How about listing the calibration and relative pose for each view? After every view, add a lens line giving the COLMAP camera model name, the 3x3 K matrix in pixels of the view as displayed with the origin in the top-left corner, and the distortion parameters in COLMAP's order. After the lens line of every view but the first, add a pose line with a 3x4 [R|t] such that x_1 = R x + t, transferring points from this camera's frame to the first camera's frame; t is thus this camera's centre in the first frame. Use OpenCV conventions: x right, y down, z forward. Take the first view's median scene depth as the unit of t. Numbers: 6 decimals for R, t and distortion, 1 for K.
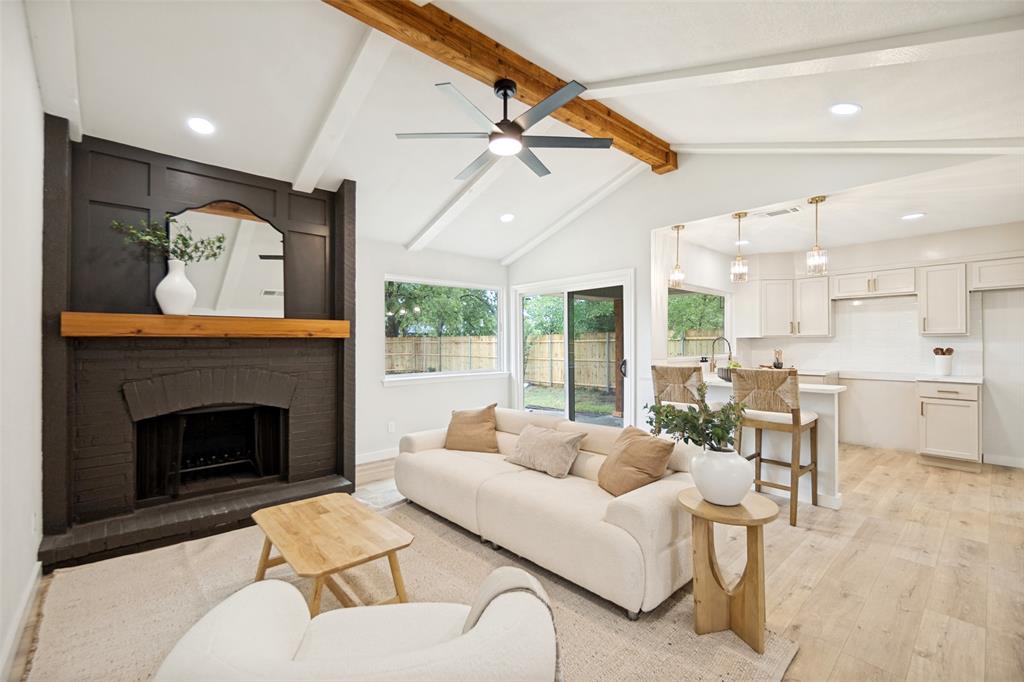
lens RADIAL K [[436.3, 0, 509.1], [0, 436.3, 342.4], [0, 0, 1]] dist [-0.008951, 0.002062]
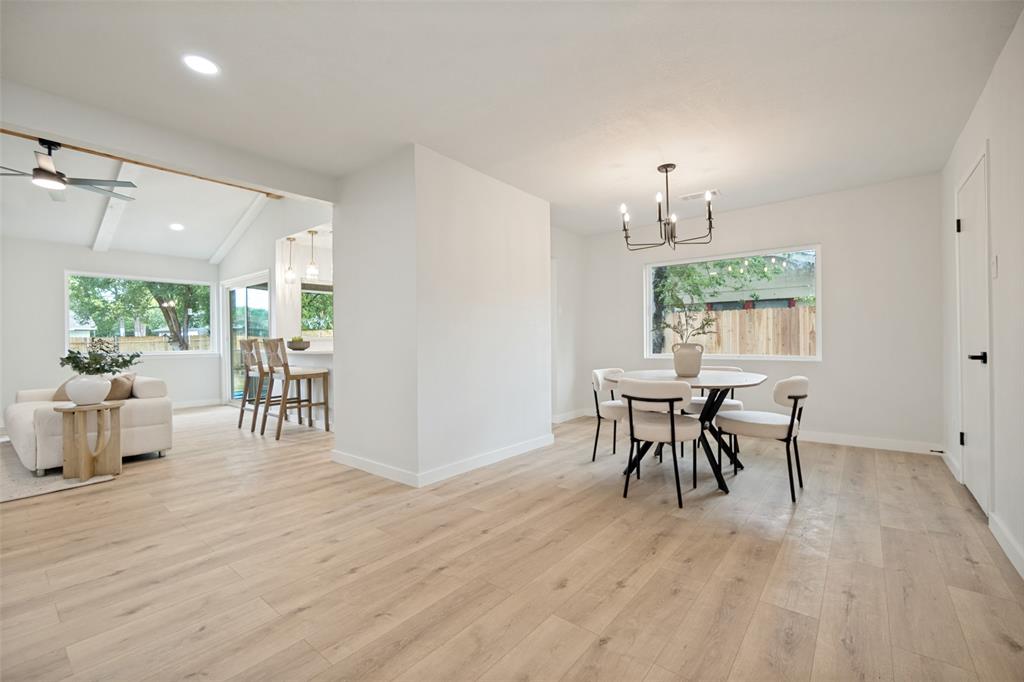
lens RADIAL K [[436.3, 0, 508.6], [0, 436.3, 340.4], [0, 0, 1]] dist [-0.008951, 0.002062]
pose [[0.987578, -0.005356, 0.157038, 1.082905], [0.005394, 0.999985, 0.000187, 0.068334], [-0.157037, 0.000663, 0.987593, -0.562632]]
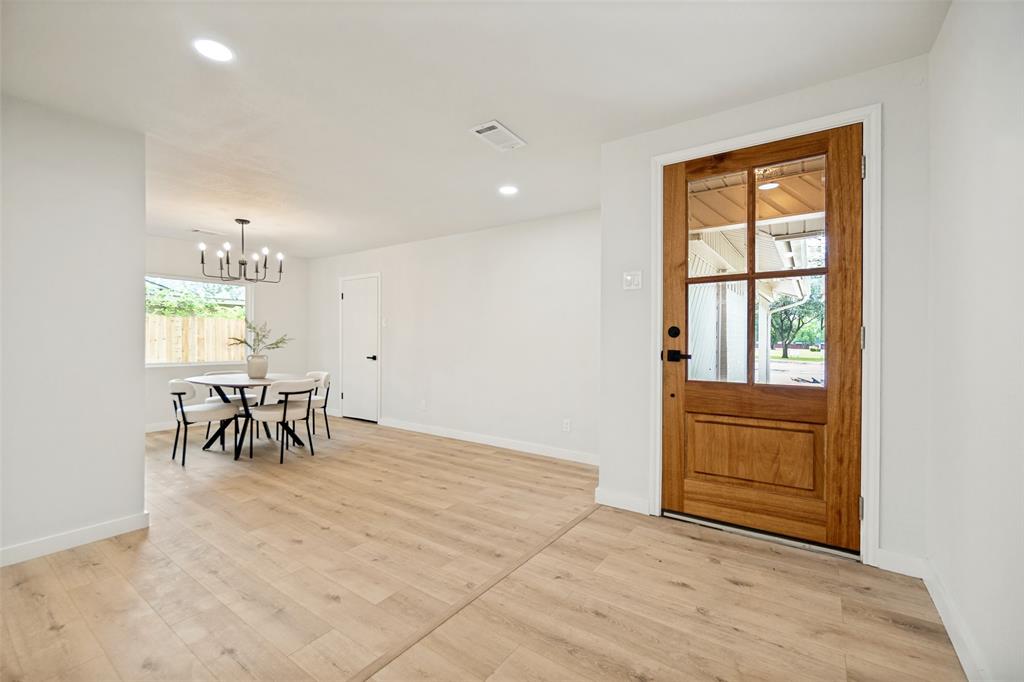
lens RADIAL K [[436.3, 0, 500.9], [0, 436.3, 339.1], [0, 0, 1]] dist [-0.008951, 0.002062]
pose [[-0.210351, 0.001296, 0.977625, 0.114549], [-0.008765, 0.999956, -0.003212, 0.024865], [-0.977587, -0.009244, -0.210331, -0.101287]]
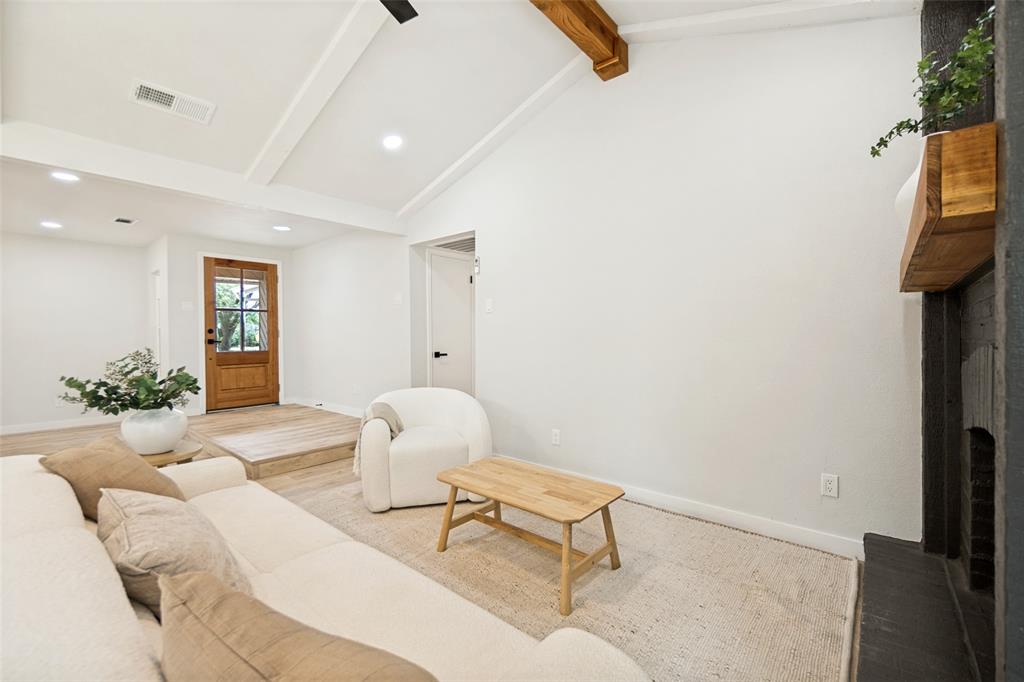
lens RADIAL K [[436.3, 0, 508.2], [0, 436.3, 340.8], [0, 0, 1]] dist [-0.008951, 0.002062]
pose [[-0.991722, 0.010182, -0.128002, -0.153058], [0.009334, 0.999930, 0.007220, 0.043323], [0.128067, 0.005965, -0.991748, 1.284744]]
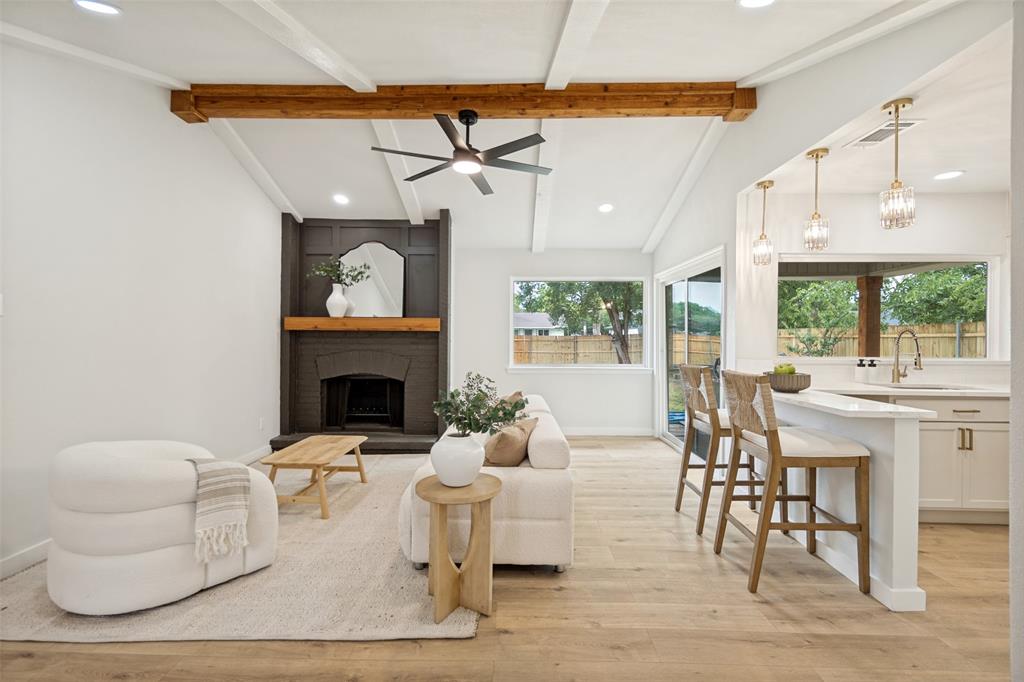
lens RADIAL K [[453.0, 0, 505.9], [0, 453.0, 338.7], [0, 0, 1]] dist [0.002411, -0.001118]
pose [[0.732162, 0.010522, -0.681049, 0.767968], [-0.007016, 0.999944, 0.007907, 0.000651], [0.681094, -0.001011, 0.732195, 0.154080]]
